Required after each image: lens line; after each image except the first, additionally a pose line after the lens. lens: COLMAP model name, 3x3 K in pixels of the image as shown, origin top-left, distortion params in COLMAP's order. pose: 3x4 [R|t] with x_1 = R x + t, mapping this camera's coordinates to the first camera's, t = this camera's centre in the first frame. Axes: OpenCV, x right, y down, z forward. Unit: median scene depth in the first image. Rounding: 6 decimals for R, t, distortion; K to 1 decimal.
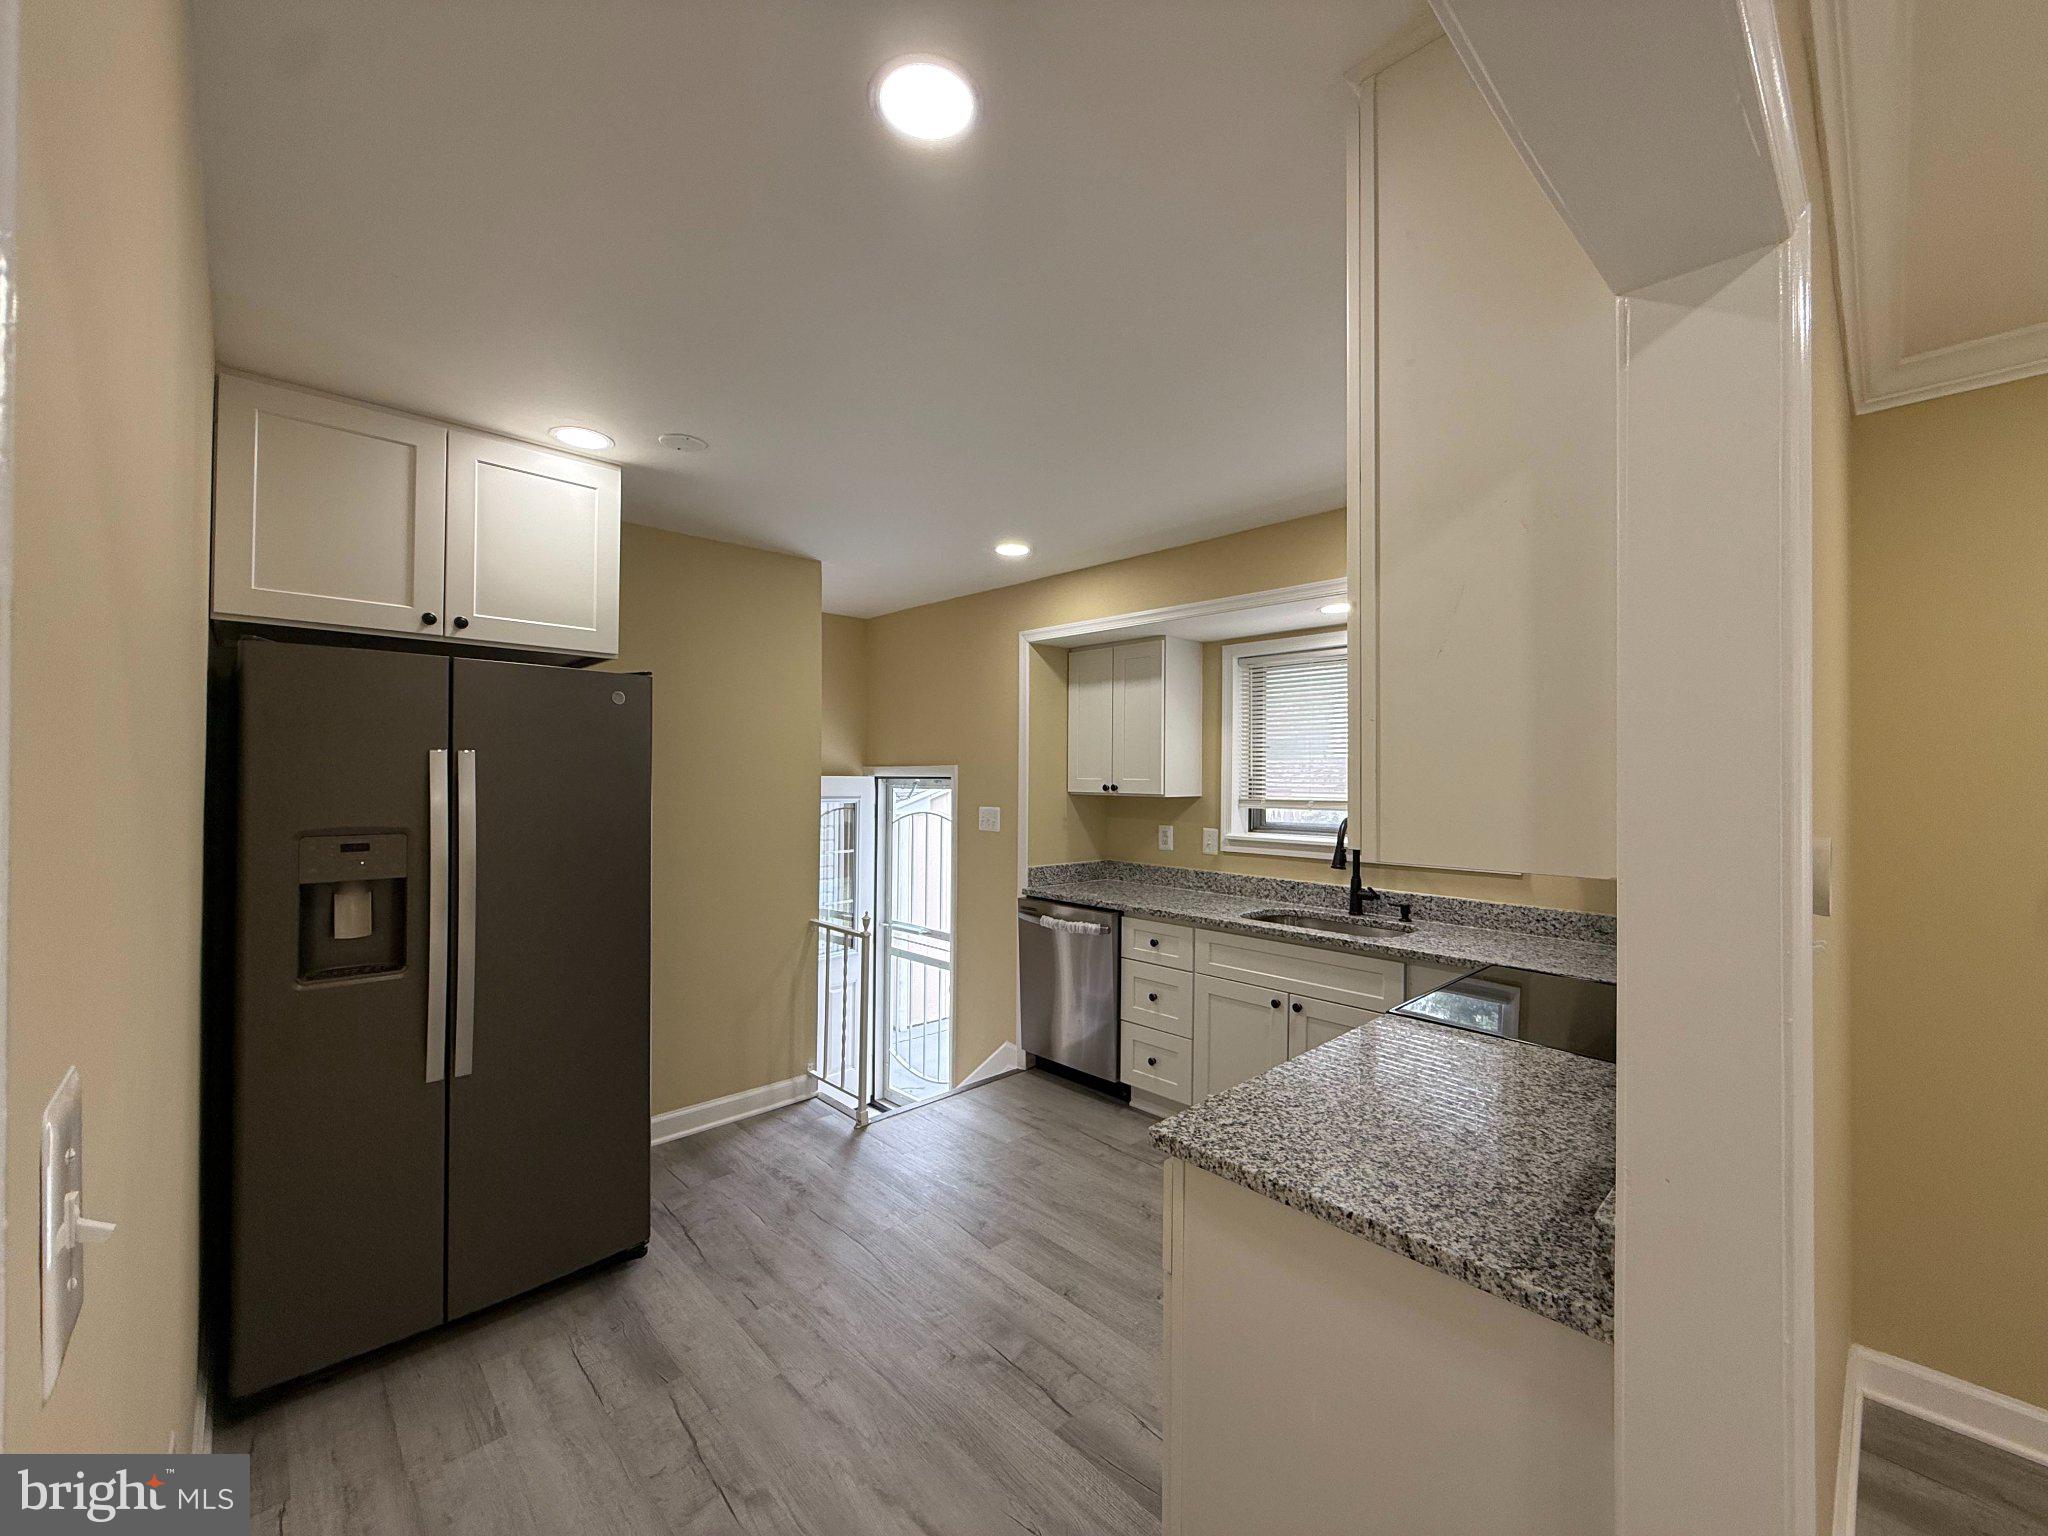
lens RADIAL K [[812.7, 0, 1015.8], [0, 812.7, 767.4], [0, 0, 1]] dist [-0.000491, -0.000204]
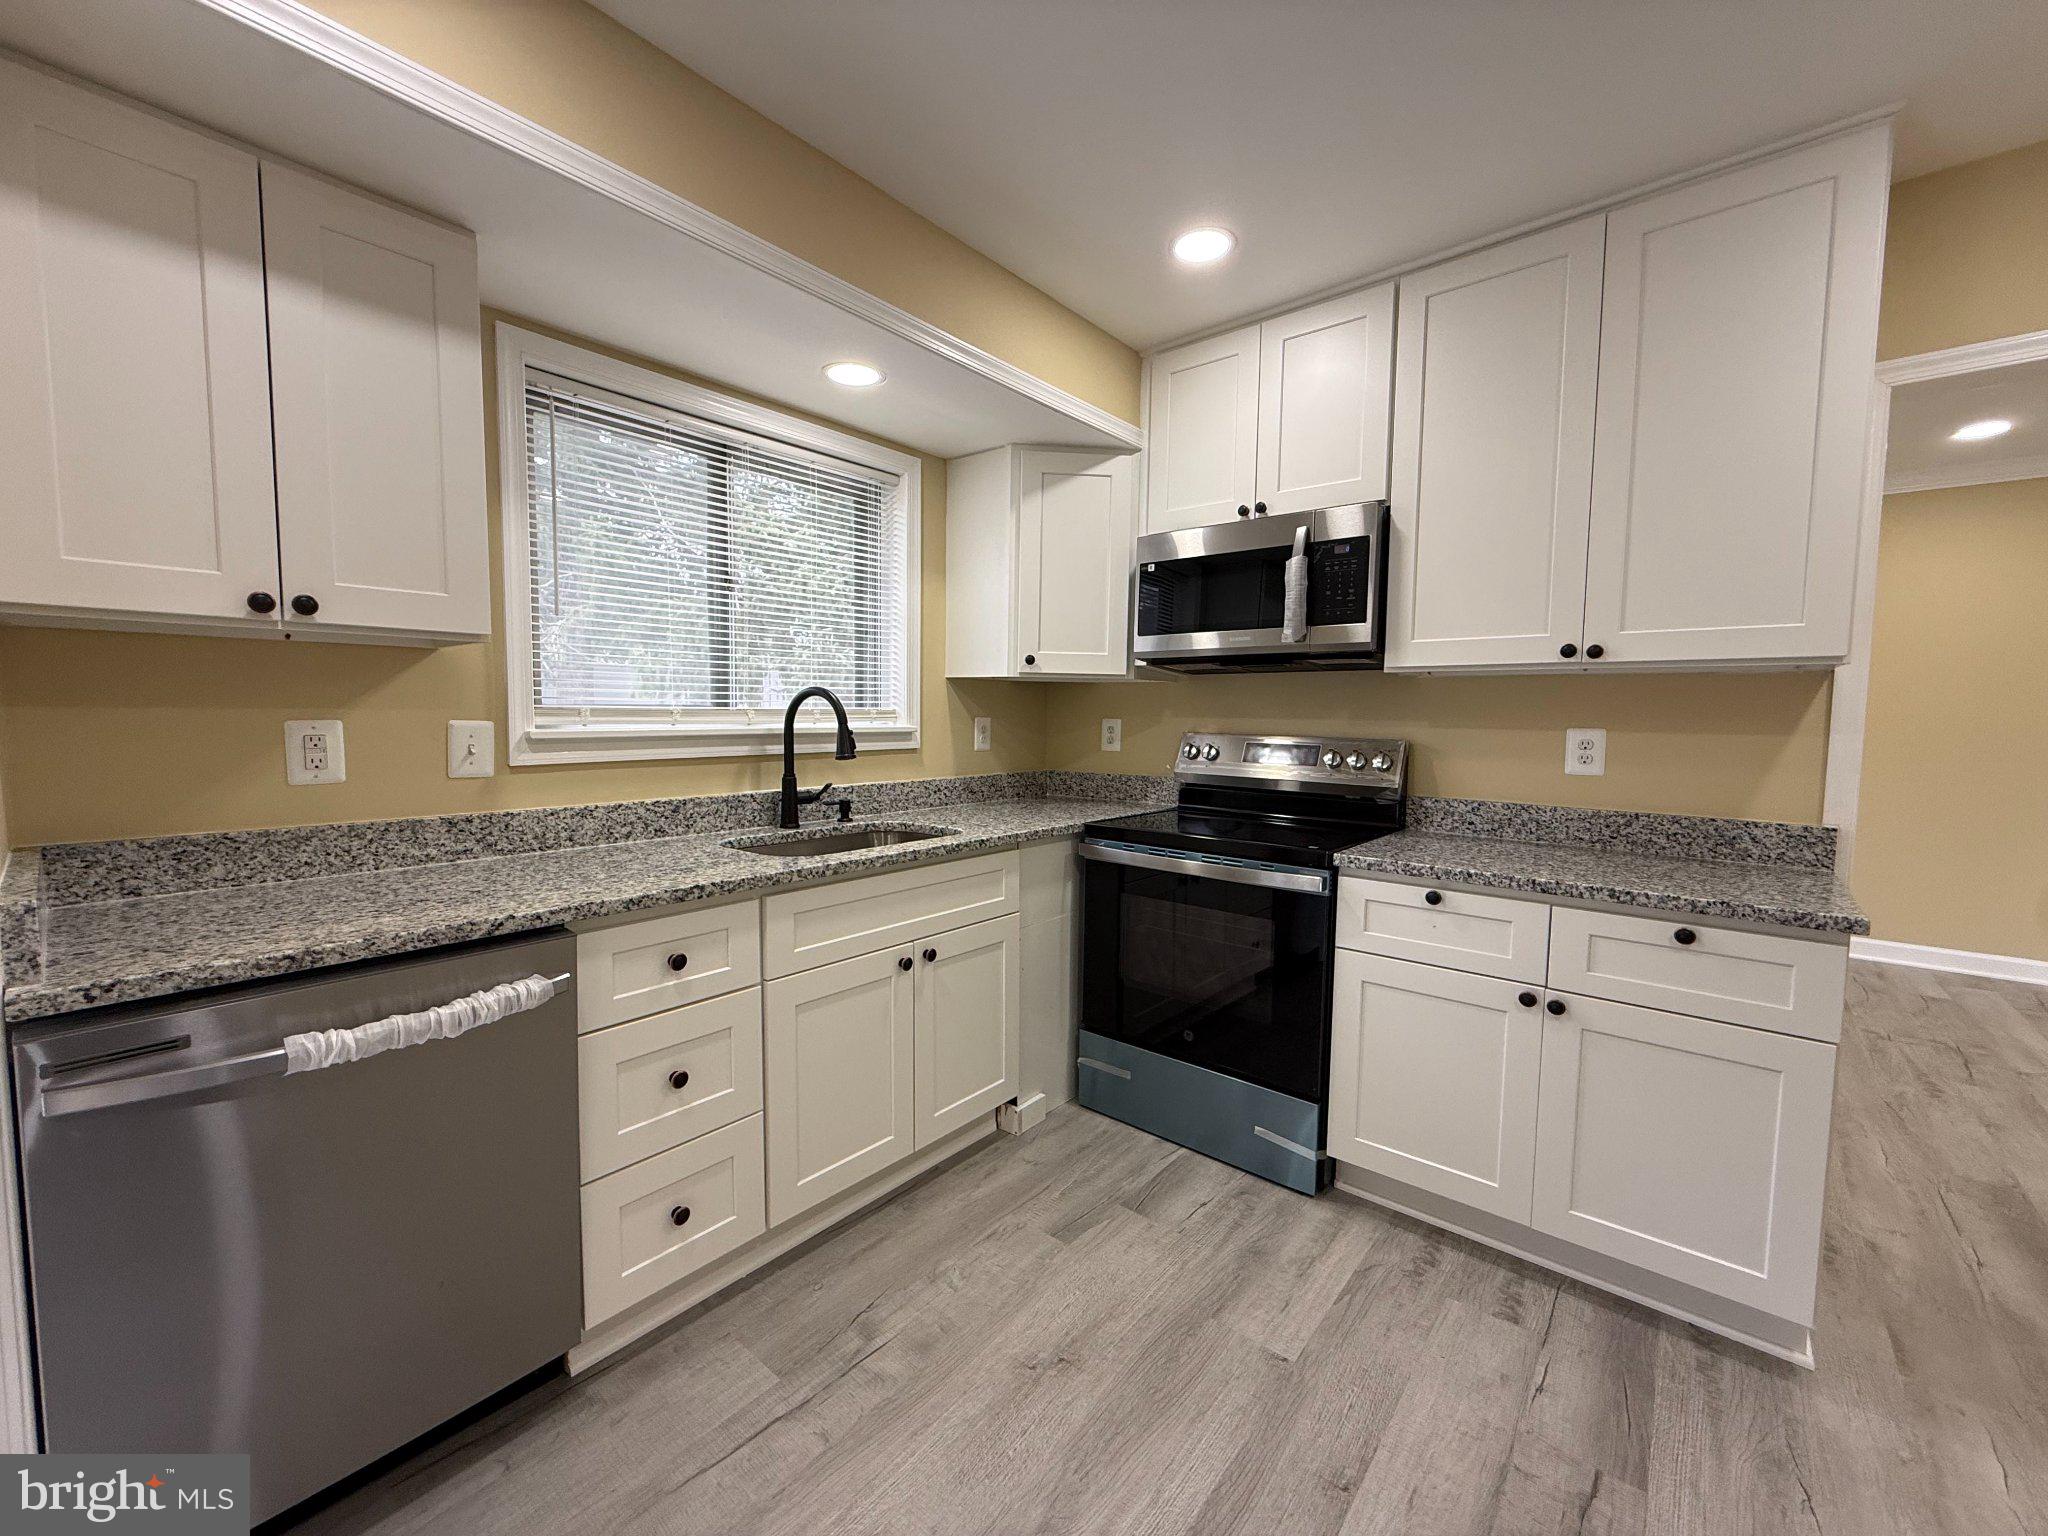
lens RADIAL K [[812.7, 0, 1015.8], [0, 812.7, 767.4], [0, 0, 1]] dist [-0.000491, -0.000204]
pose [[-0.119613, -0.077061, 0.989825, -0.280204], [-0.021141, 0.996955, 0.075061, 0.067761], [-0.992595, -0.011947, -0.120878, 0.839213]]
